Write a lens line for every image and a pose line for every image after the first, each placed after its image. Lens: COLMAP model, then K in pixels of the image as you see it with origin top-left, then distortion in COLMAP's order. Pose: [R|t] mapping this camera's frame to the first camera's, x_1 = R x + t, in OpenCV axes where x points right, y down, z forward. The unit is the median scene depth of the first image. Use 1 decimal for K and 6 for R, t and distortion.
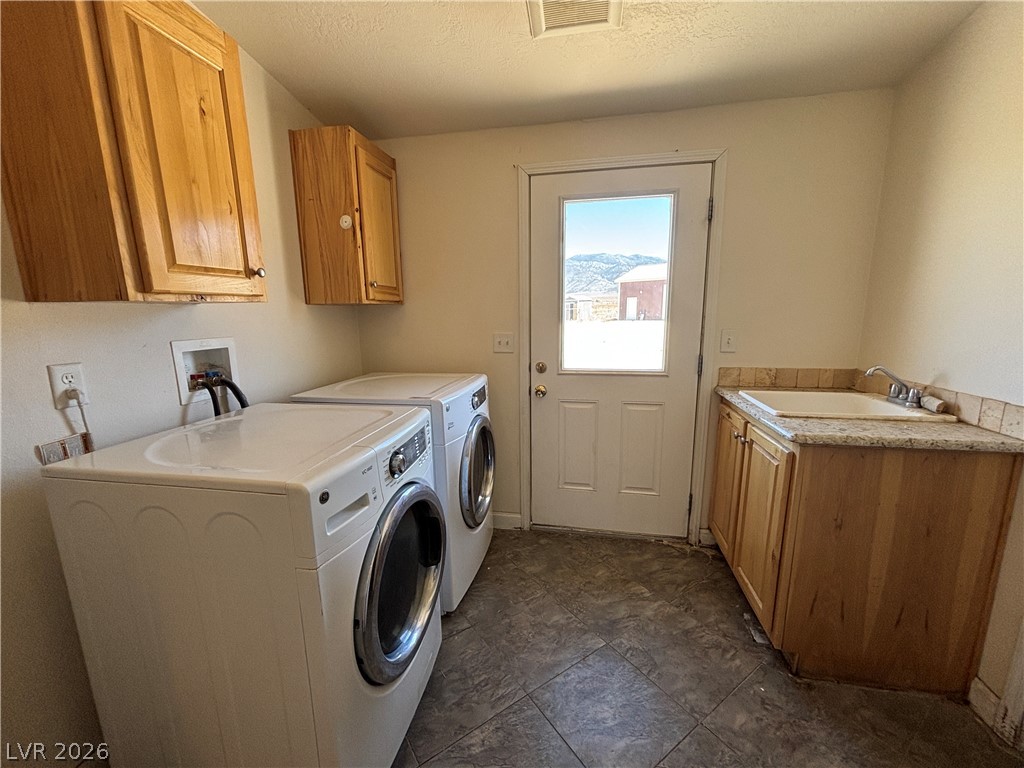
lens RADIAL K [[412.1, 0, 509.2], [0, 412.1, 384.1], [0, 0, 1]] dist [0.000173, 0.000689]
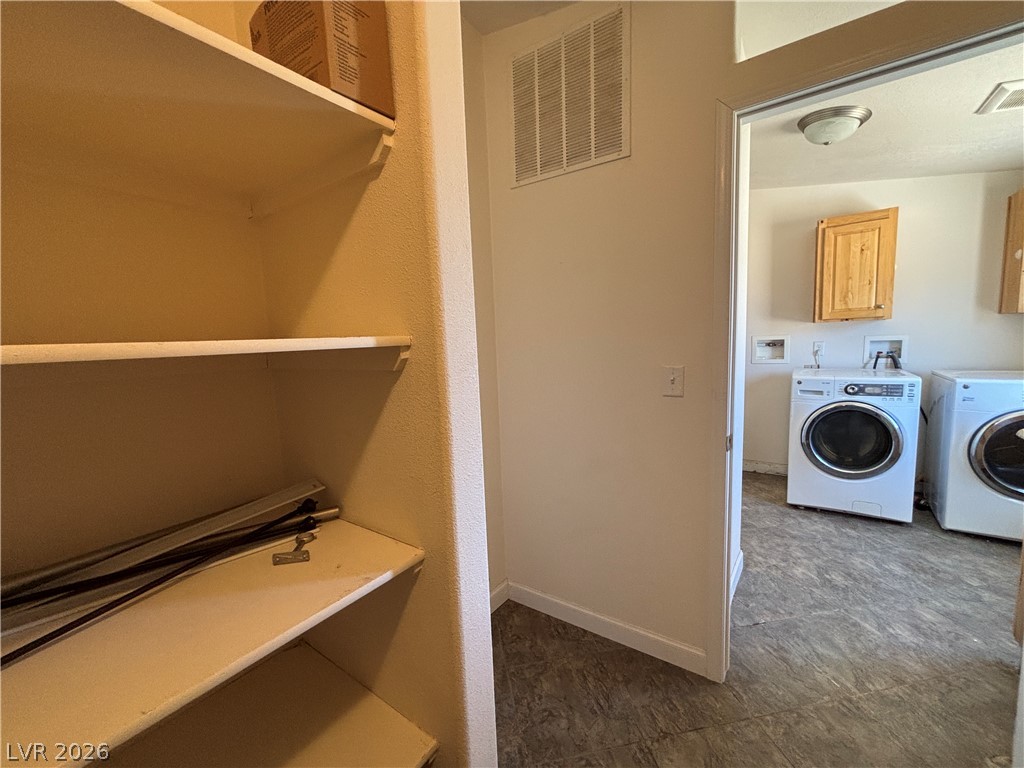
lens RADIAL K [[412.1, 0, 505.6], [0, 412.1, 383.6], [0, 0, 1]] dist [0.000173, 0.000689]
pose [[-0.422255, 0.130431, -0.897044, 1.627064], [-0.114751, 0.973941, 0.195628, -0.045110], [0.899185, 0.185542, -0.396284, 0.083674]]
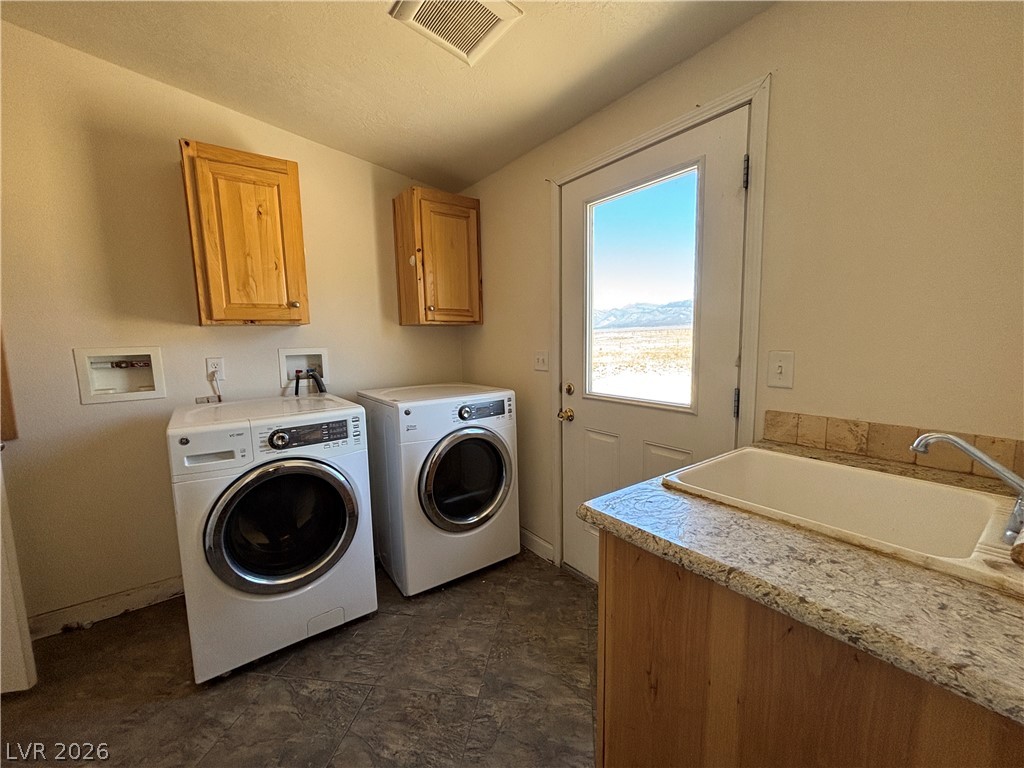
lens RADIAL K [[412.1, 0, 512.8], [0, 412.1, 384.9], [0, 0, 1]] dist [0.000173, 0.000689]
pose [[0.738333, 0.075575, -0.670188, 0.719844], [-0.109100, 0.993998, -0.008103, -0.034889], [0.665553, 0.079101, 0.742147, 0.291506]]
